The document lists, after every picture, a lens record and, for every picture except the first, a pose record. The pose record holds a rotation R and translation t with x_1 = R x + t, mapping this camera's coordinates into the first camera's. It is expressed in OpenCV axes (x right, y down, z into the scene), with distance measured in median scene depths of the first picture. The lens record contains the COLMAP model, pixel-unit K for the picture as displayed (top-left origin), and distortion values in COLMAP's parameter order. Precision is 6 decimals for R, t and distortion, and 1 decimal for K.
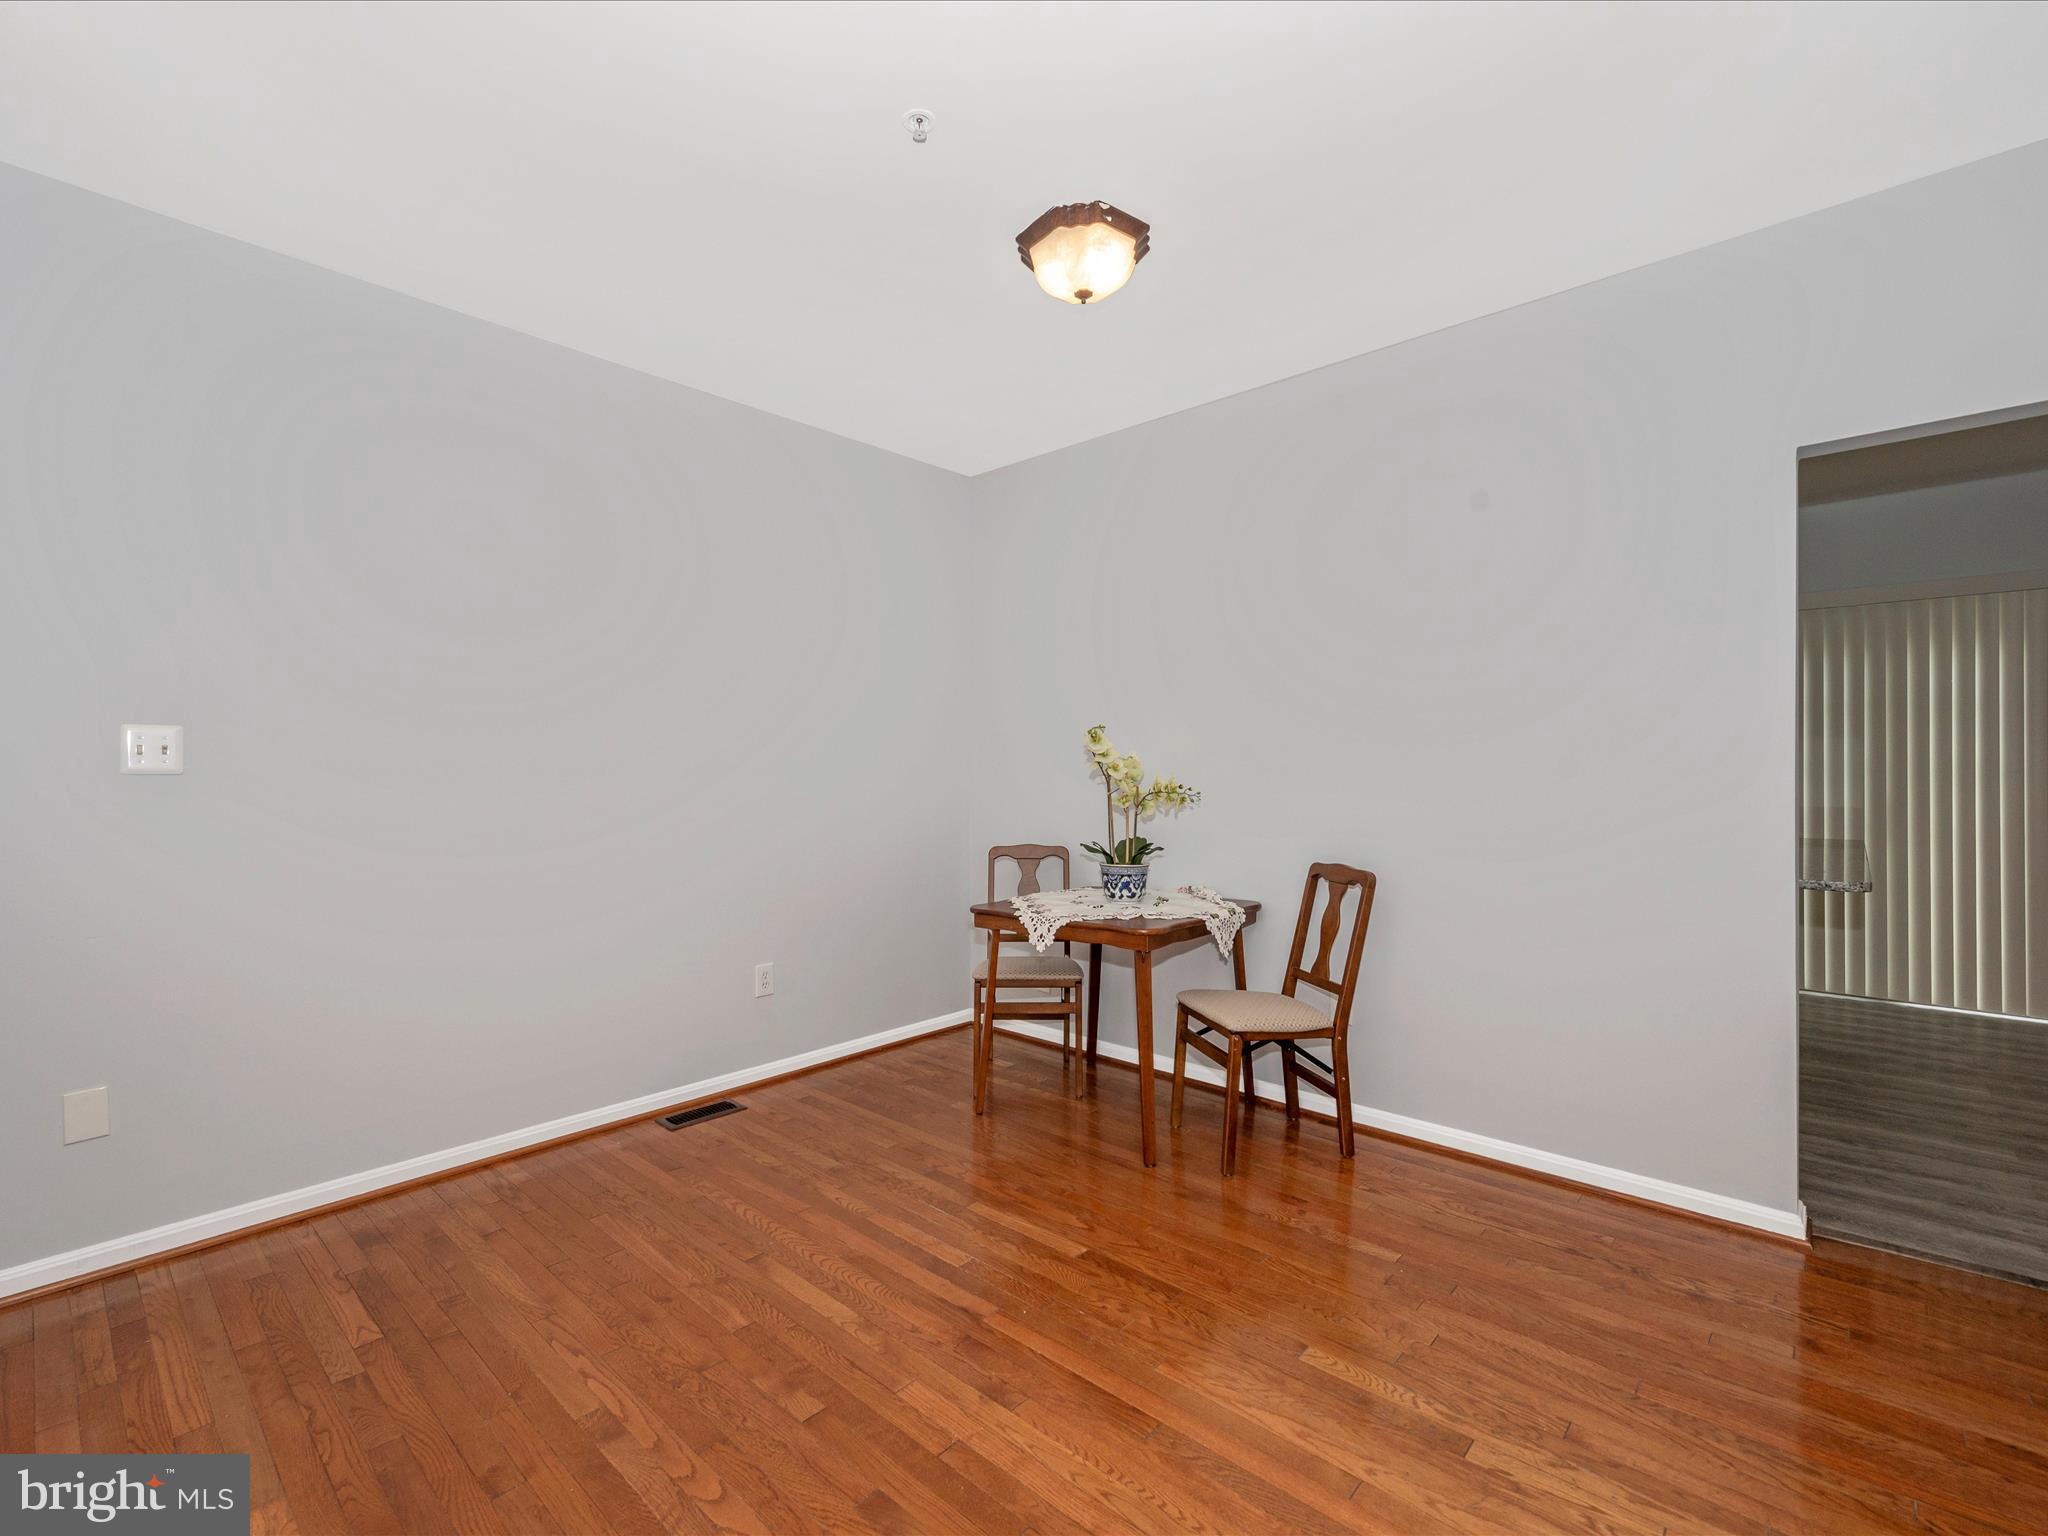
lens RADIAL K [[924.2, 0, 1017.2], [0, 924.2, 772.6], [0, 0, 1]] dist [0.003903, 0.003925]
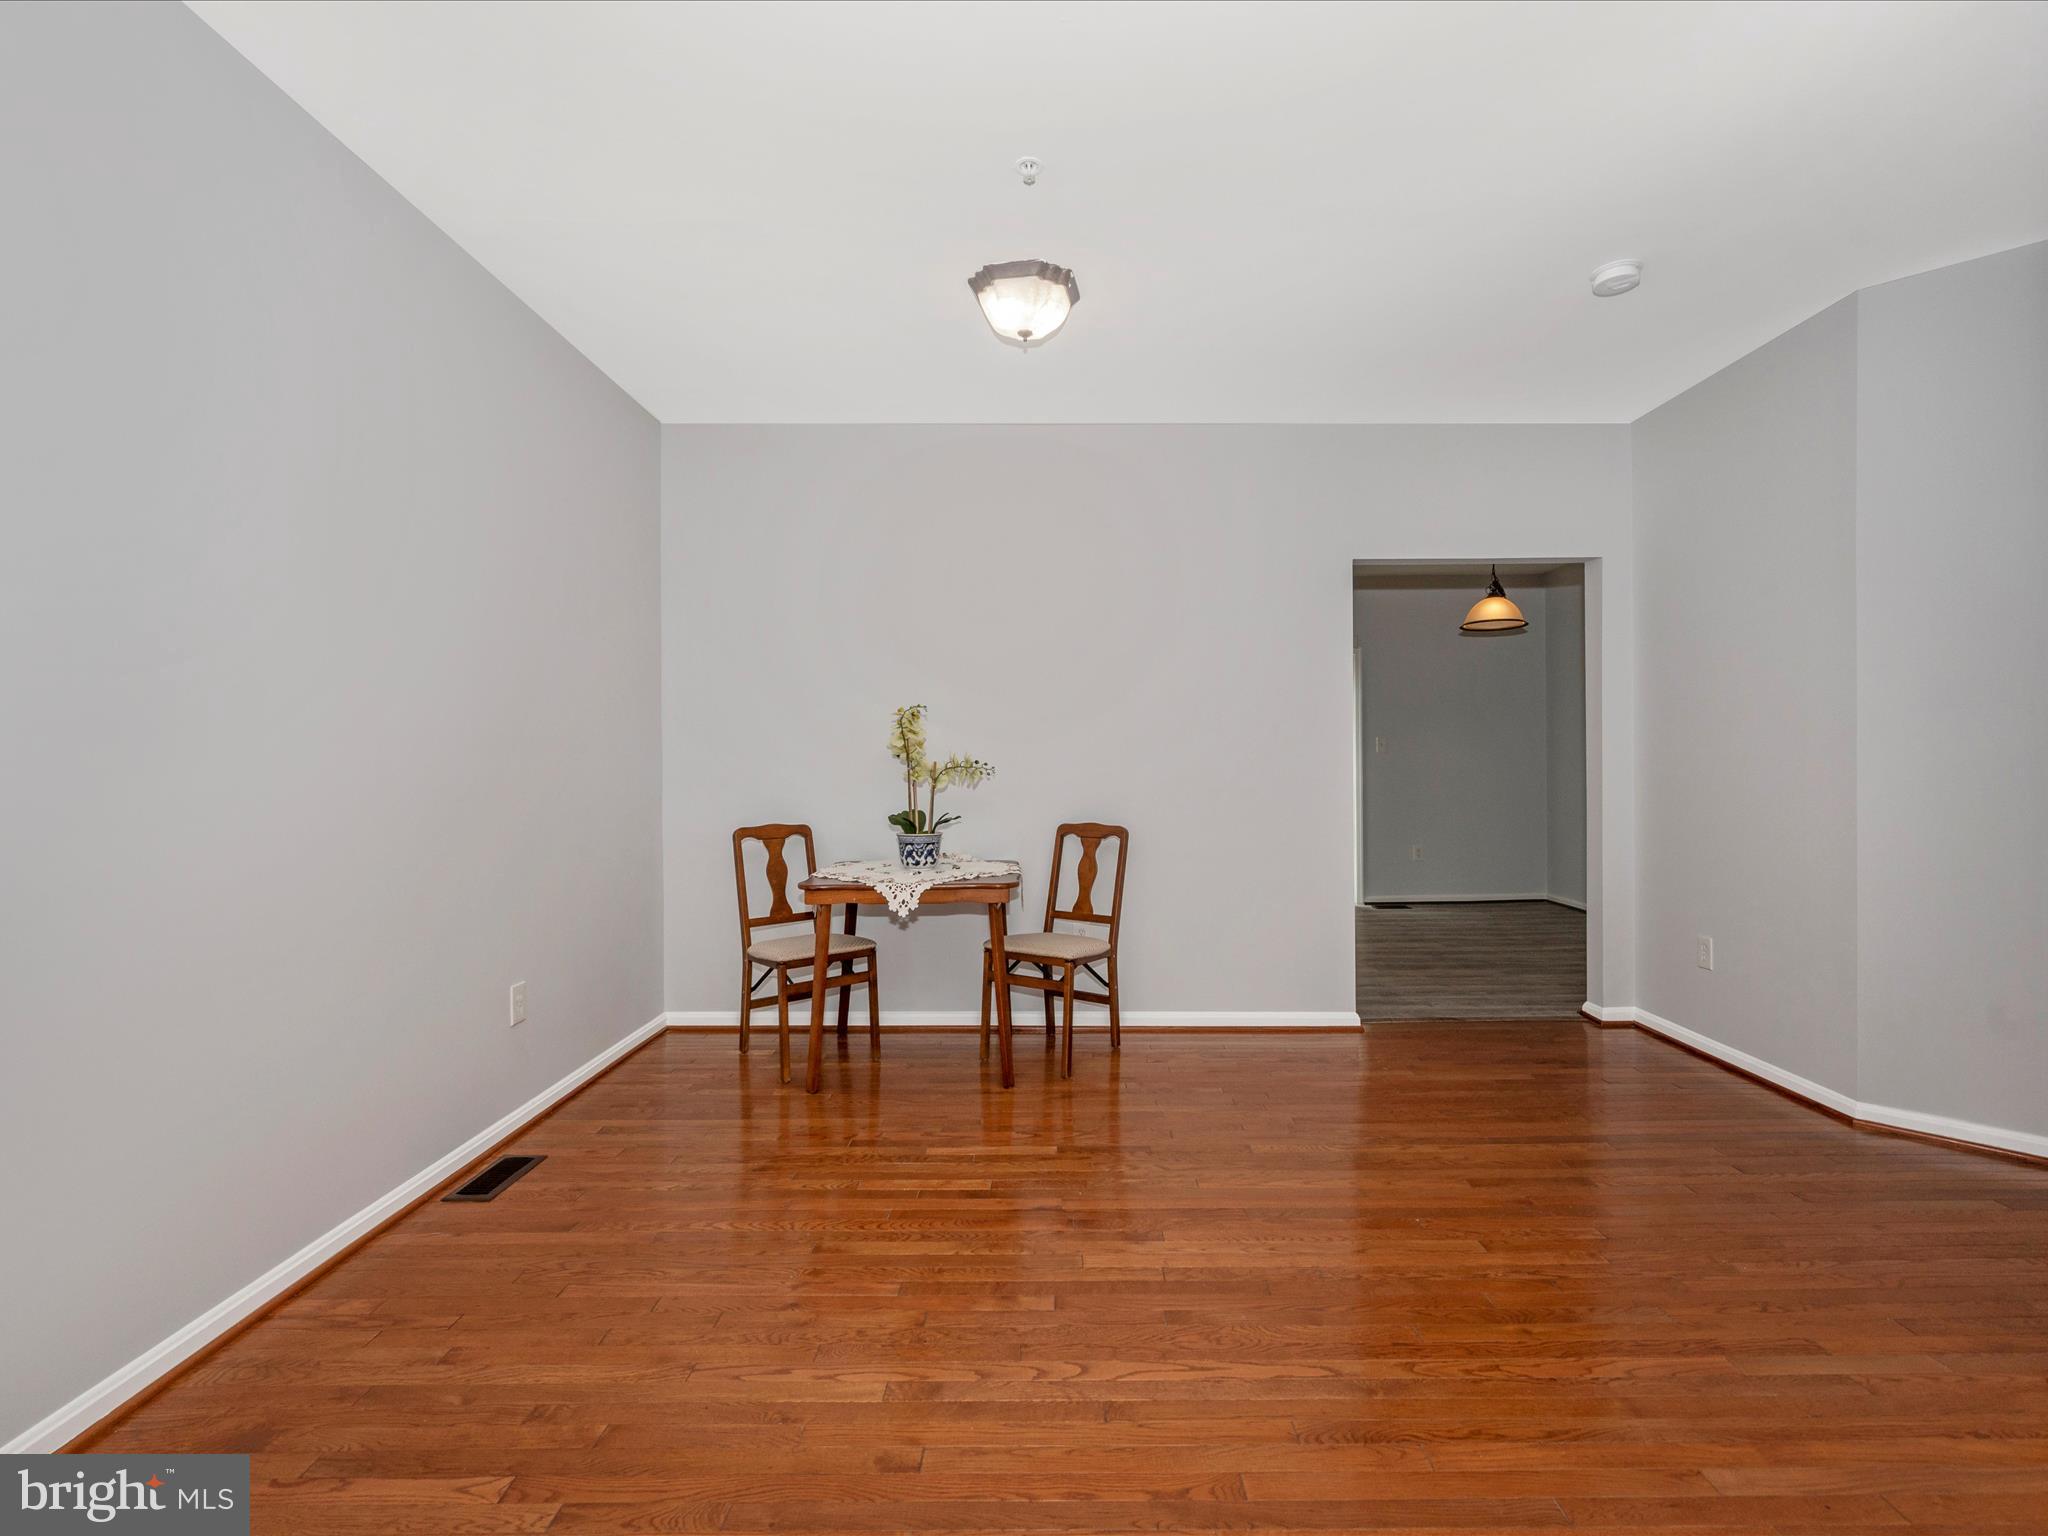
lens RADIAL K [[946.4, 0, 1057.1], [0, 946.4, 764.1], [0, 0, 1]] dist [0.002050, 0.003881]
pose [[0.730119, -0.004098, 0.683308, -0.614423], [-0.000023, 0.999982, 0.006022, 0.012151], [-0.683320, -0.004413, 0.730105, 0.089154]]
